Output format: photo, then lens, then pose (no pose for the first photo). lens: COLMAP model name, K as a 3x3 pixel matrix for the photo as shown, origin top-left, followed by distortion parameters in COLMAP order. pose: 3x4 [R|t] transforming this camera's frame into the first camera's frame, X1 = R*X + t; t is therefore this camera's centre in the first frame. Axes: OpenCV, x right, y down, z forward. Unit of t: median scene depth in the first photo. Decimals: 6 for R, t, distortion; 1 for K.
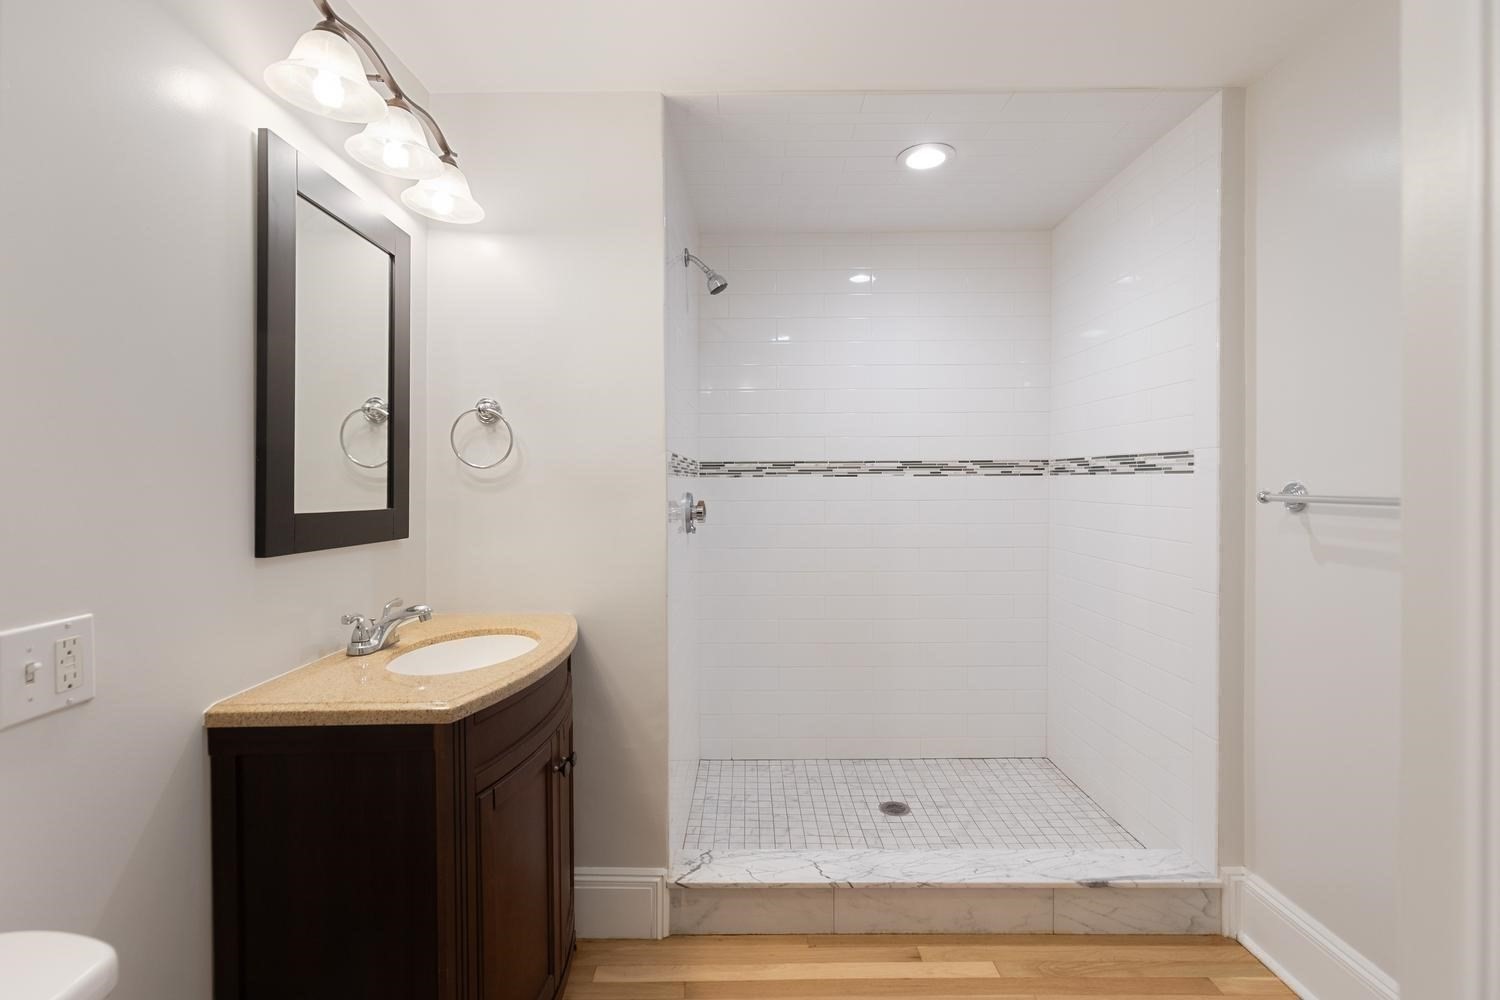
lens RADIAL K [[677.6, 0, 748.6], [0, 677.6, 488.5], [0, 0, 1]] dist [0.005181, -0.000269]
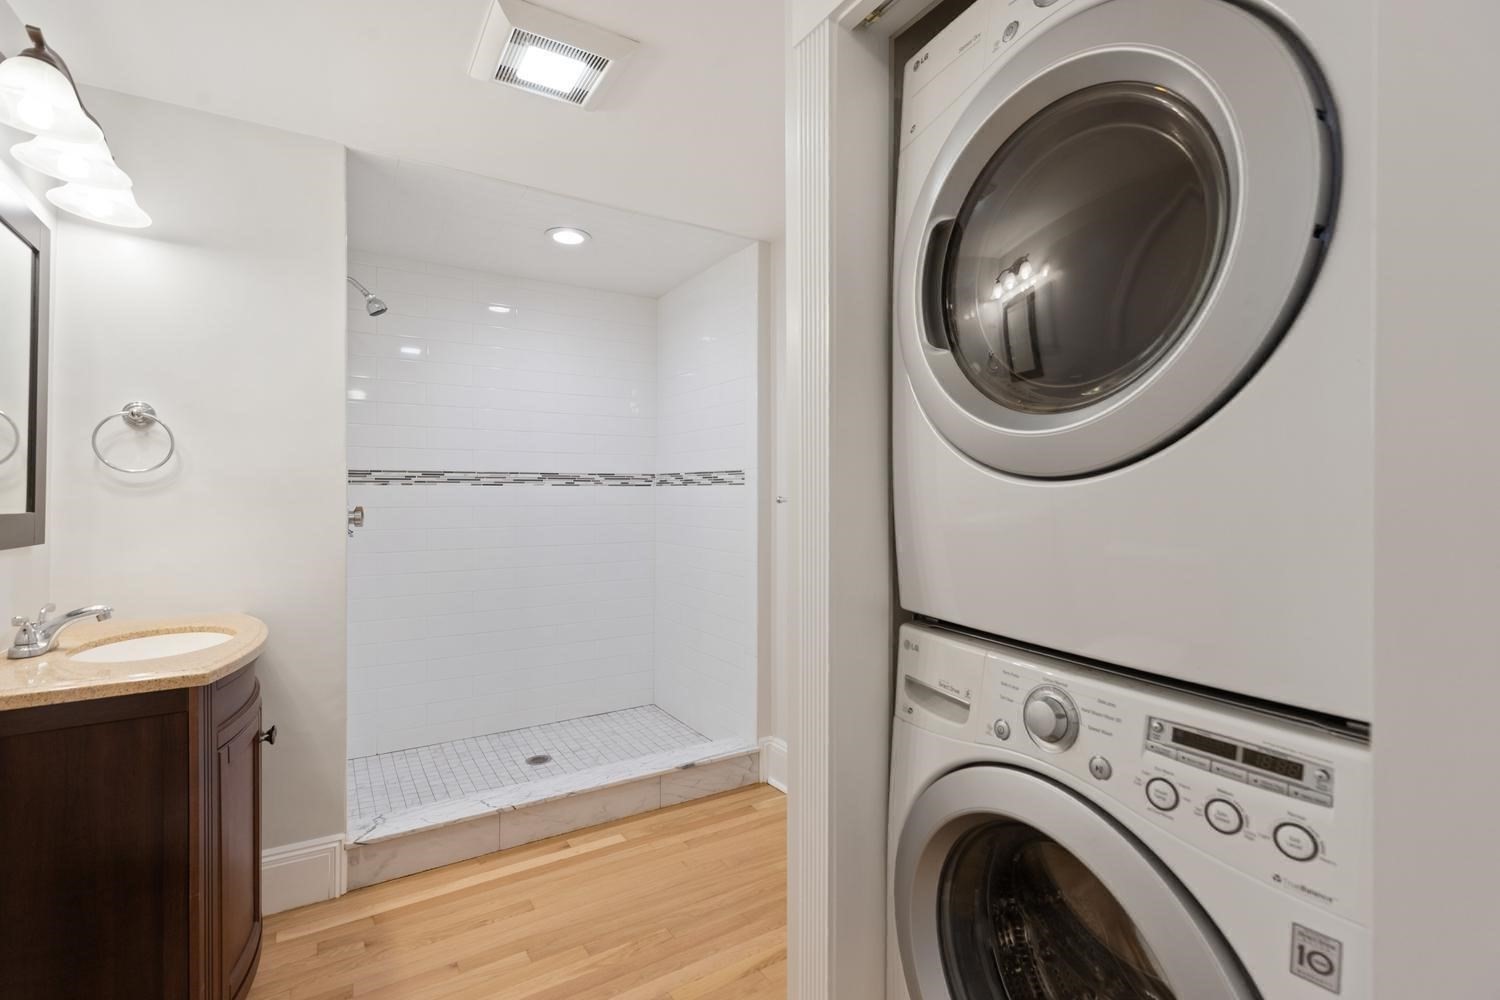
lens RADIAL K [[677.6, 0, 748.6], [0, 677.6, 488.5], [0, 0, 1]] dist [0.005181, -0.000269]
pose [[0.845893, 0.007244, 0.533303, -0.148665], [0.002070, 0.999856, -0.016864, 0.011305], [-0.533348, 0.015369, 0.845756, -0.292240]]
